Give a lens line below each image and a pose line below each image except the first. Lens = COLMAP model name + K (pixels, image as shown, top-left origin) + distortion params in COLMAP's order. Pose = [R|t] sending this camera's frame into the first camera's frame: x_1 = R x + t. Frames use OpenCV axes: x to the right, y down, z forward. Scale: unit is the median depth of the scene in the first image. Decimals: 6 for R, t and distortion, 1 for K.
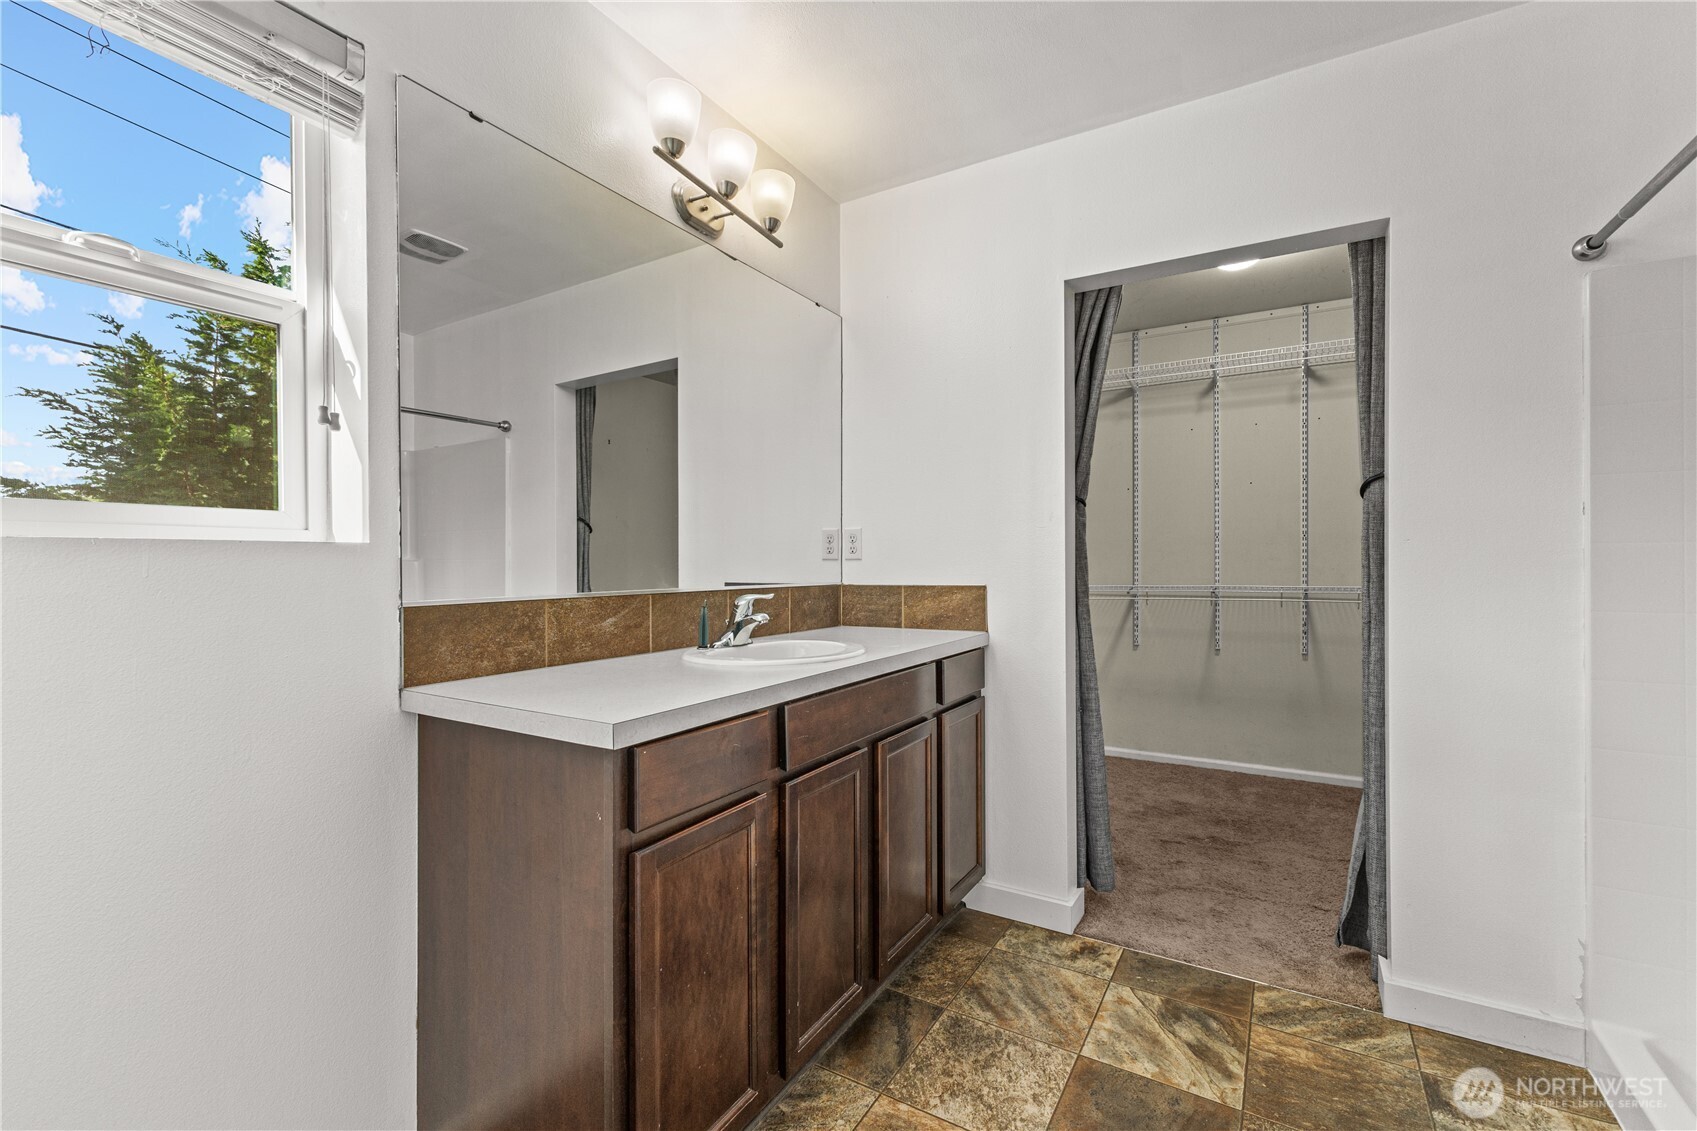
lens RADIAL K [[734.5, 0, 848.0], [0, 734.5, 564.7], [0, 0, 1]] dist [0.004573, 0.000930]
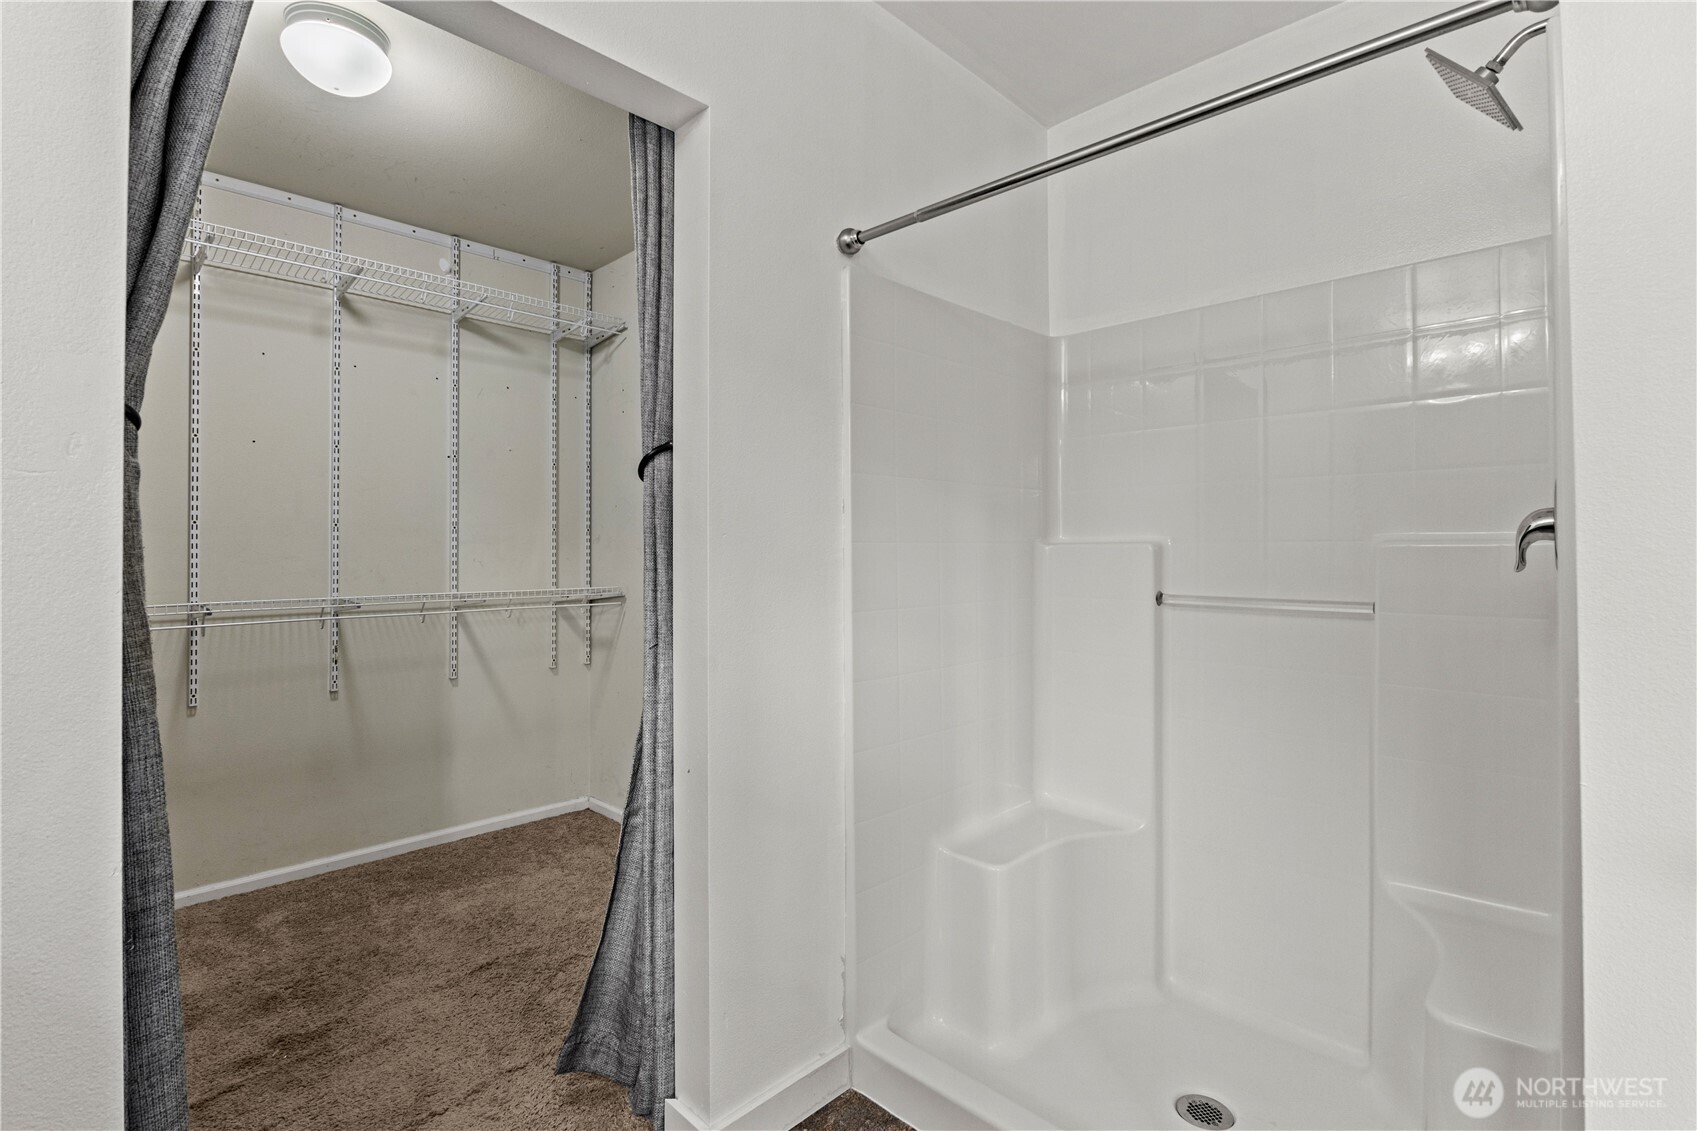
lens RADIAL K [[785.2, 0, 859.0], [0, 785.2, 541.3], [0, 0, 1]] dist [-0.009725, -0.000424]
pose [[0.229719, 0.016920, 0.973110, -0.000761], [0.009026, 0.999769, -0.019514, -0.008522], [-0.973215, 0.013266, 0.229514, 0.630896]]
